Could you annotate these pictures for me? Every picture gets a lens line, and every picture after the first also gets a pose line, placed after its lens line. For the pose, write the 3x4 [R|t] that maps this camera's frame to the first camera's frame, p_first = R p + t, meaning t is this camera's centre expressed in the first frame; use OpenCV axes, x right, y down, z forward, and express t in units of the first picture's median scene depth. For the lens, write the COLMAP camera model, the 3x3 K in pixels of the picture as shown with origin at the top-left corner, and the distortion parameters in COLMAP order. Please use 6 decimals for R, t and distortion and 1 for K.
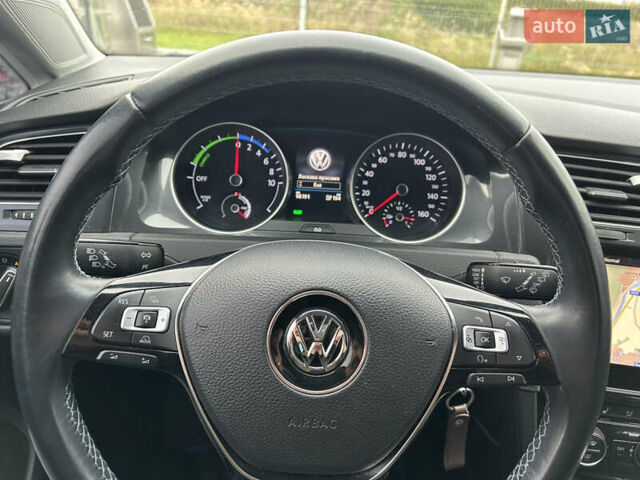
lens RADIAL K [[477.2, 0, 320.0], [0, 477.2, 240.0], [0, 0, 1]] dist [0.060833, -0.066950]
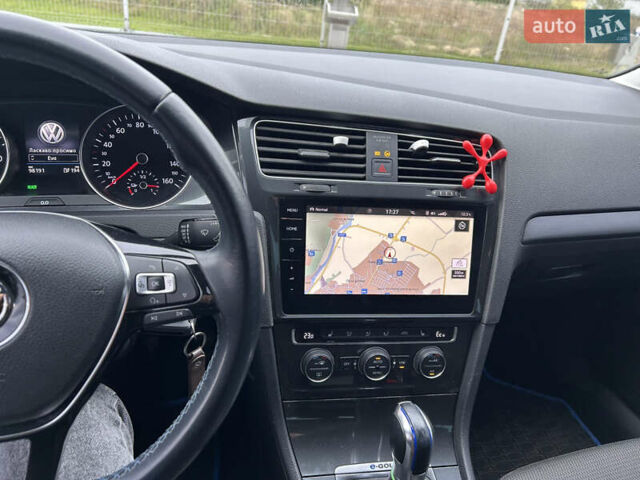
lens RADIAL K [[477.2, 0, 320.0], [0, 477.2, 240.0], [0, 0, 1]] dist [0.060833, -0.066950]
pose [[0.959885, -0.097741, 0.262806, 0.248946], [0.083855, 0.994448, 0.063572, 0.036629], [-0.267561, -0.038985, 0.962752, -0.120420]]
